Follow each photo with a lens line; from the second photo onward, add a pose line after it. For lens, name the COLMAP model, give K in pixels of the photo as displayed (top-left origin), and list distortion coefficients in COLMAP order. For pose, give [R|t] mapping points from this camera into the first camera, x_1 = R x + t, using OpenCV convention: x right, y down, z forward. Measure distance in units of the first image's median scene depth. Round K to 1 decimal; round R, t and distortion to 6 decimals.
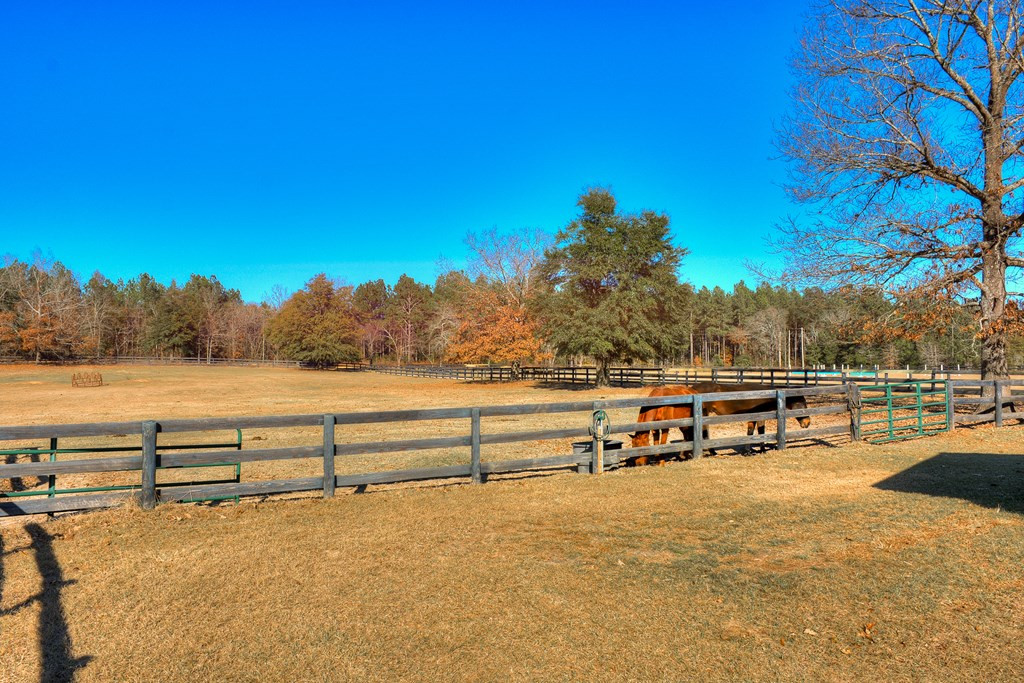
lens RADIAL K [[833.6, 0, 512.0], [0, 833.6, 341.5], [0, 0, 1]] dist [0.000534, 0.007176]
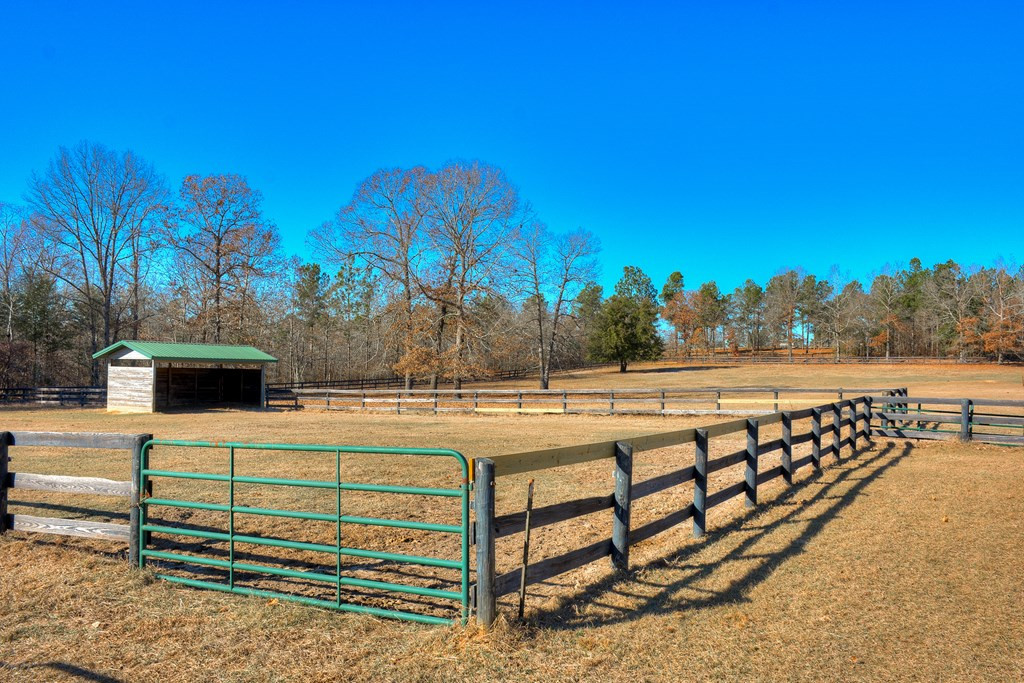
lens RADIAL K [[833.6, 0, 512.0], [0, 833.6, 341.5], [0, 0, 1]] dist [0.000534, 0.007176]
pose [[0.488970, -0.008495, -0.872259, 0.077390], [0.008911, 0.999949, -0.004743, -0.003976], [0.872255, -0.005453, 0.489021, -0.090817]]
